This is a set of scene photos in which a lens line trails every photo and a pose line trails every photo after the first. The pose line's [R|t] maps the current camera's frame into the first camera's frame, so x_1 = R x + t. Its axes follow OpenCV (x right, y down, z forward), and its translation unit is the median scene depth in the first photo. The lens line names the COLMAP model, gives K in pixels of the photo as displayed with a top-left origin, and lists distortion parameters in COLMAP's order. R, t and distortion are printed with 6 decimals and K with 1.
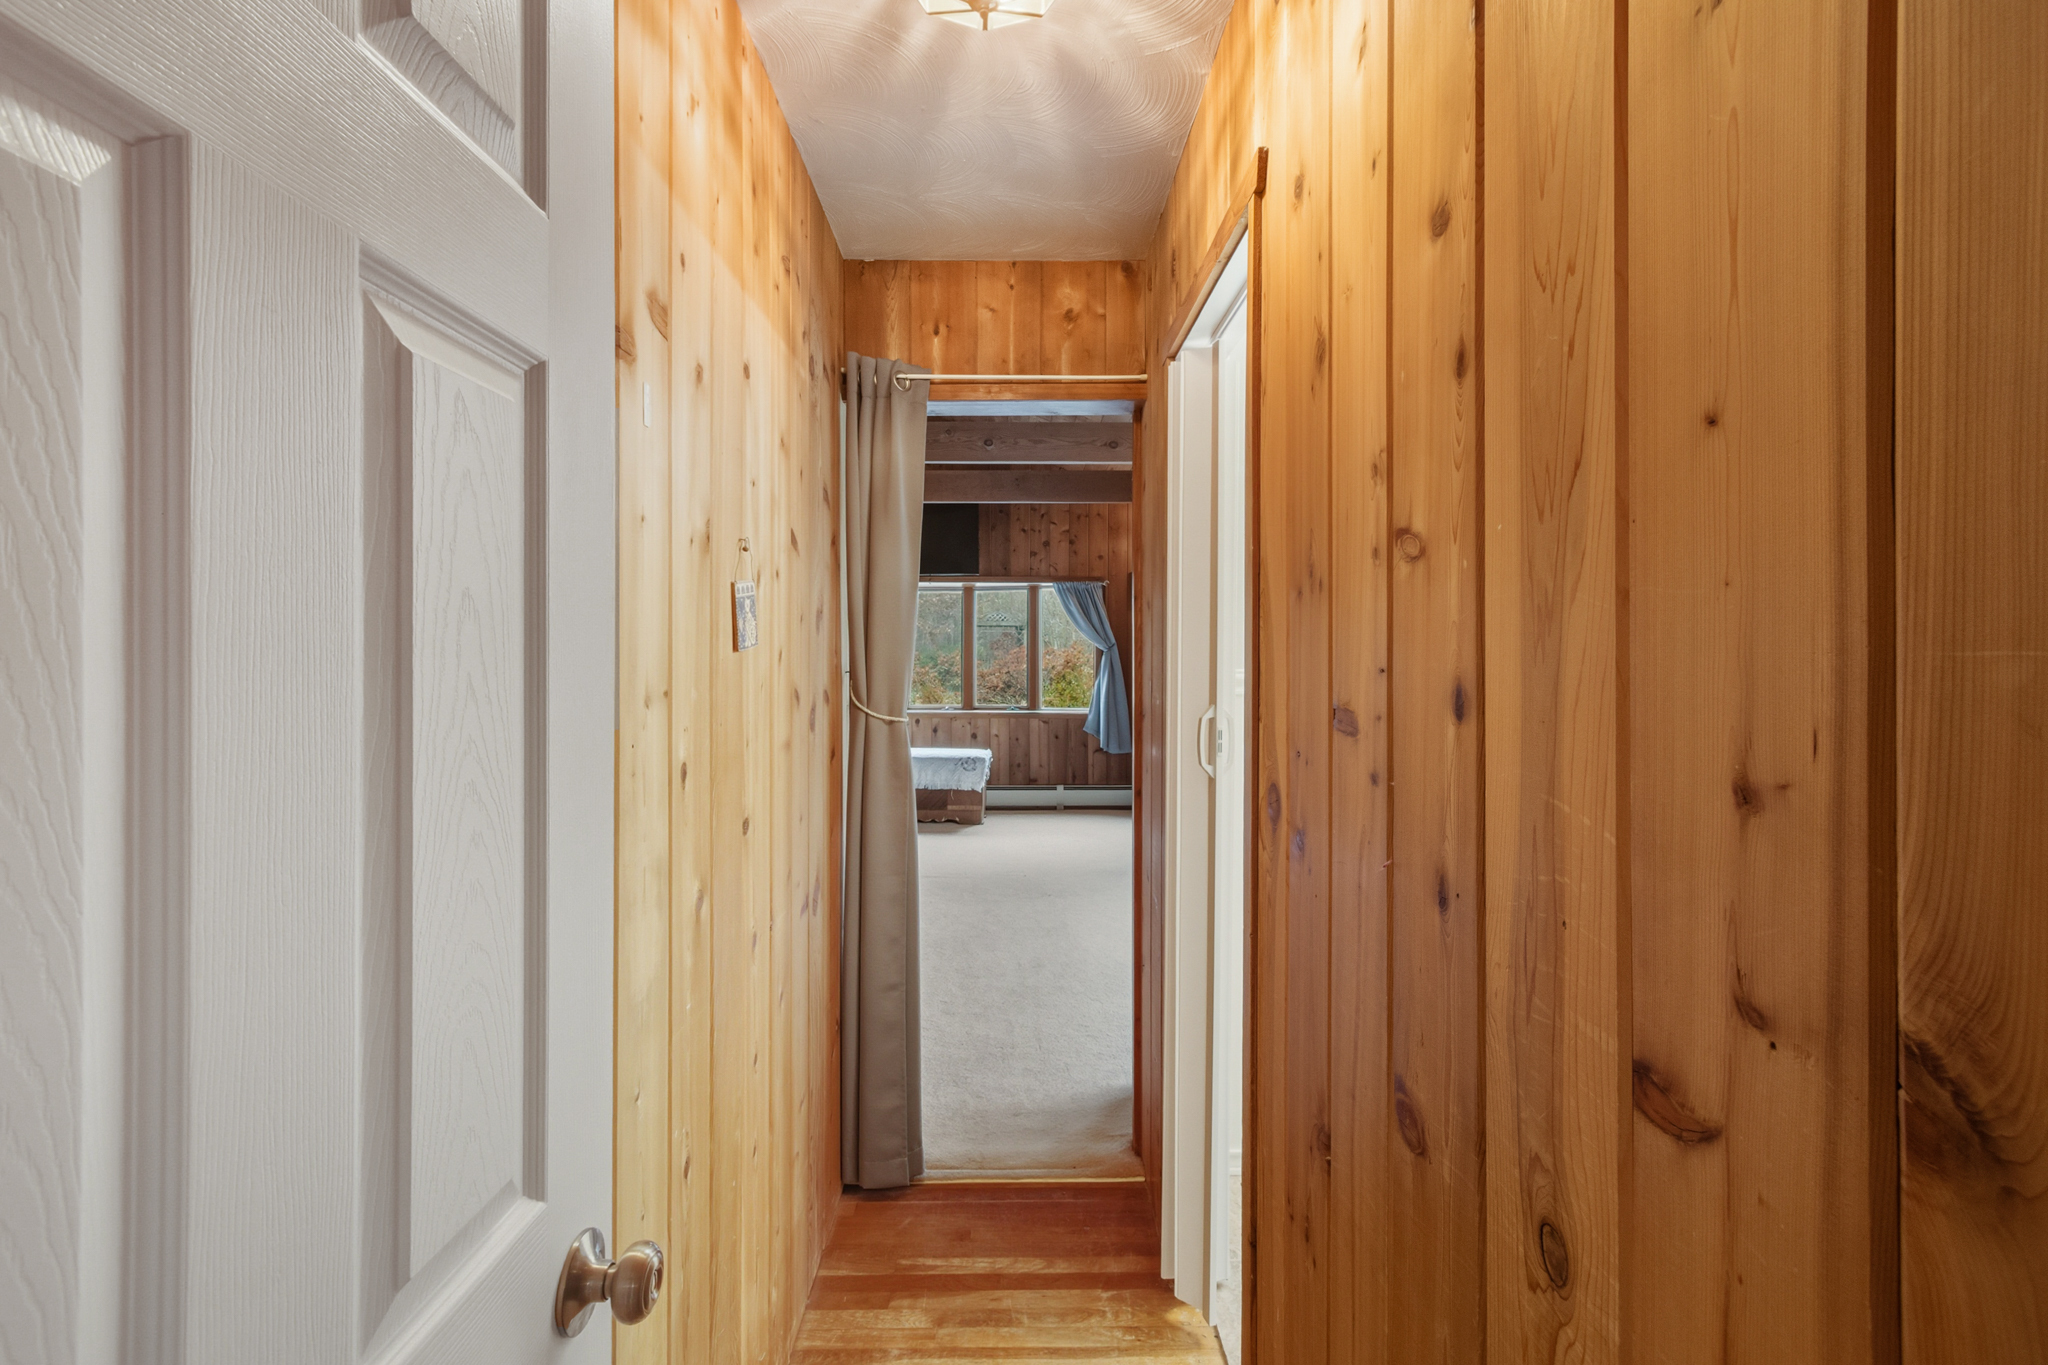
lens RADIAL K [[967.1, 0, 1023.5], [0, 967.1, 671.5], [0, 0, 1]] dist [-0.000688, 0.000017]
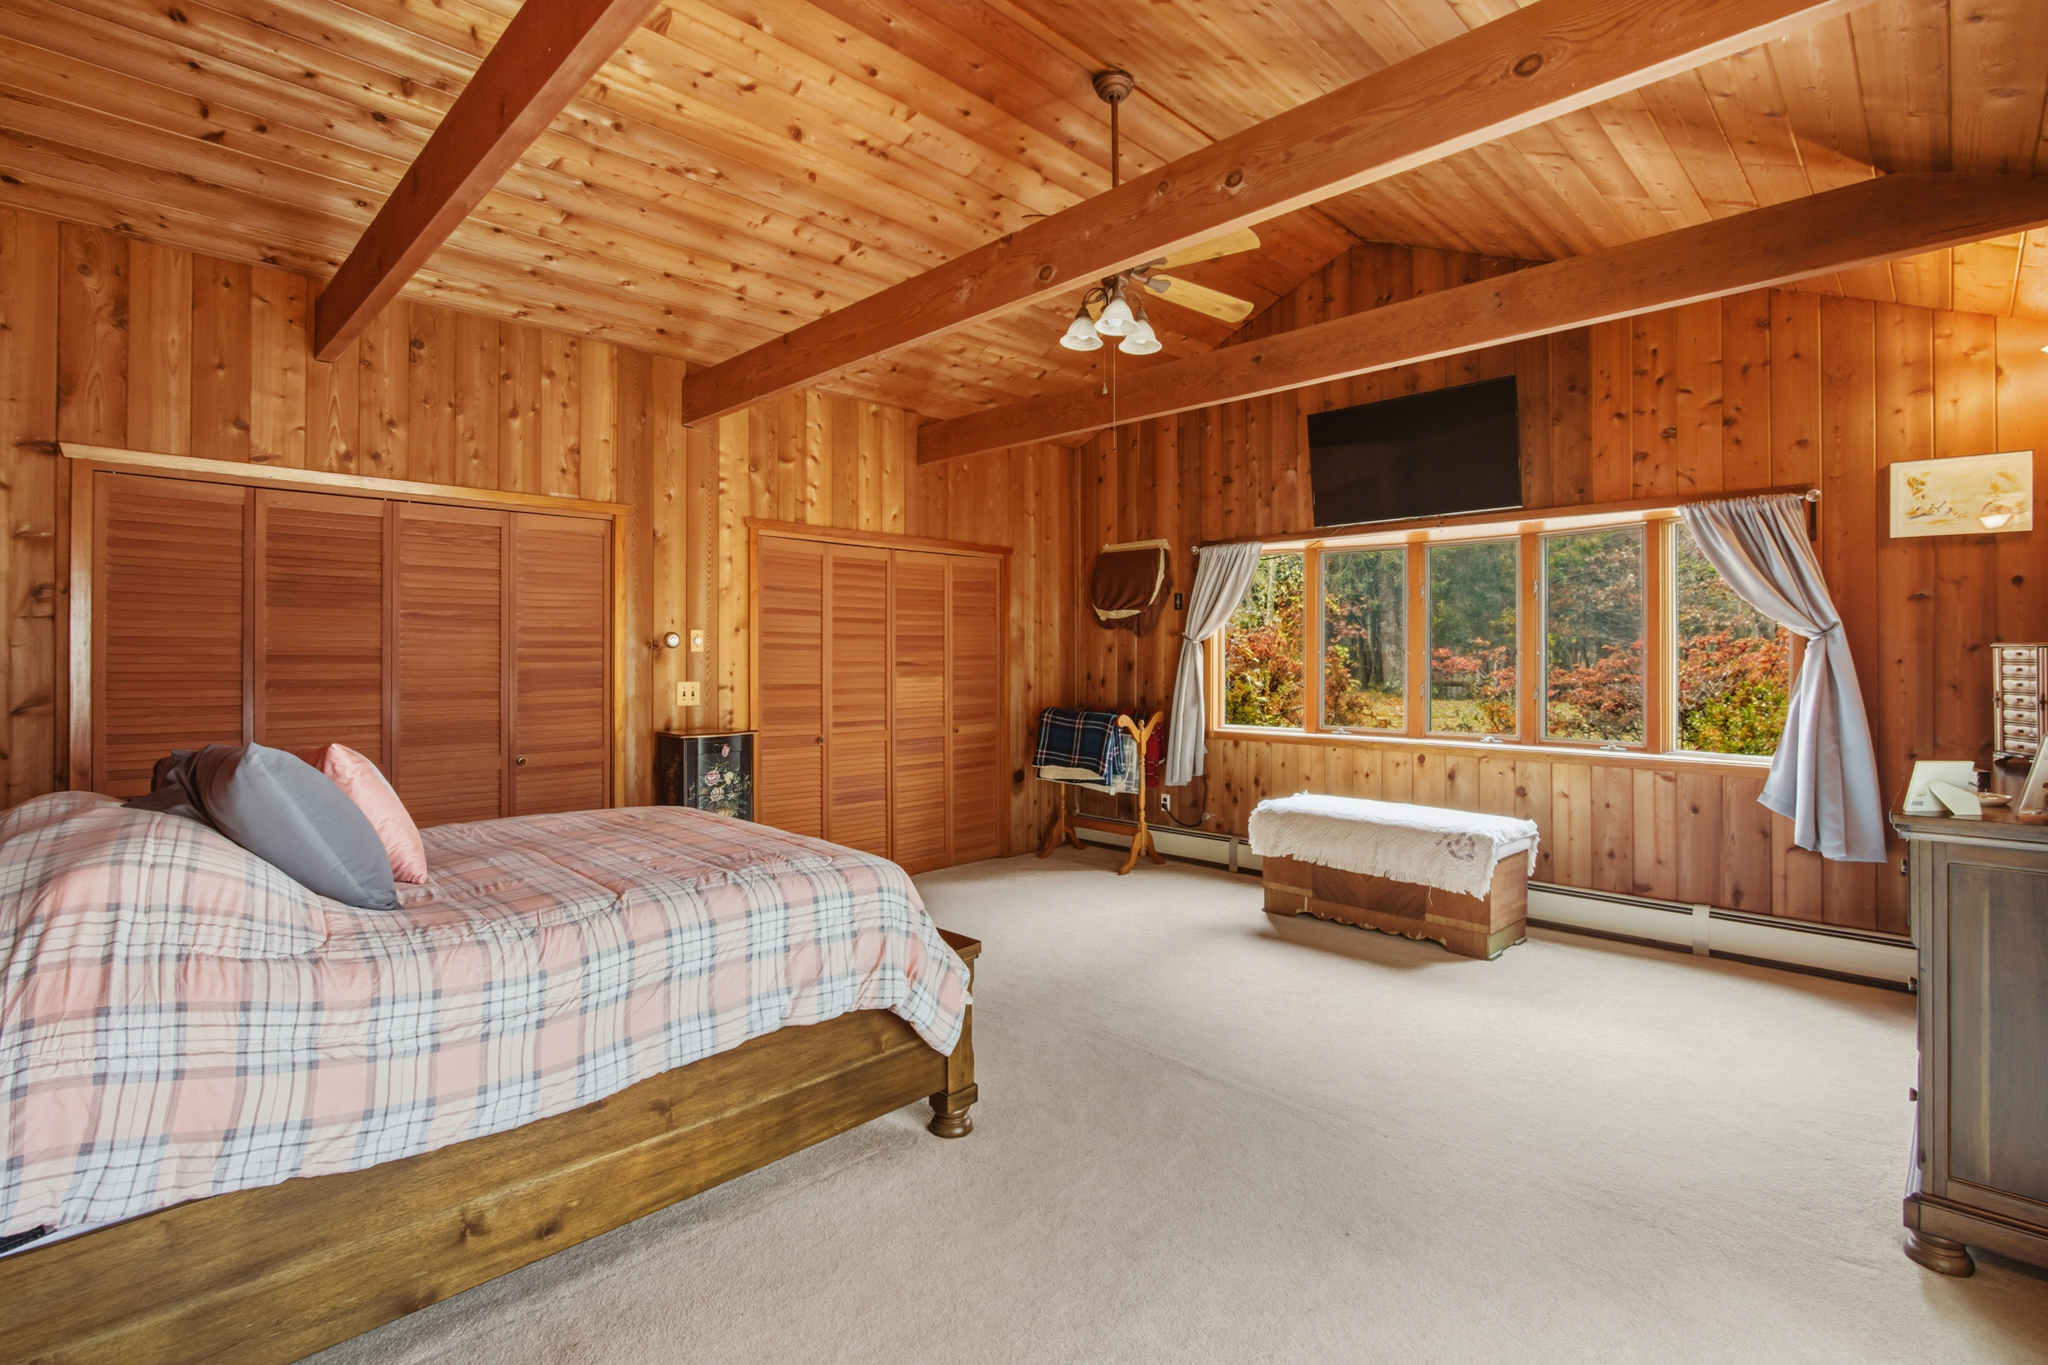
lens RADIAL K [[967.1, 0, 1037.6], [0, 967.1, 645.5], [0, 0, 1]] dist [-0.000688, 0.000017]
pose [[0.706135, -0.006819, -0.708044, 0.150638], [-0.007931, 0.999815, -0.017538, -0.006926], [0.708033, 0.018000, 0.705950, 0.397395]]
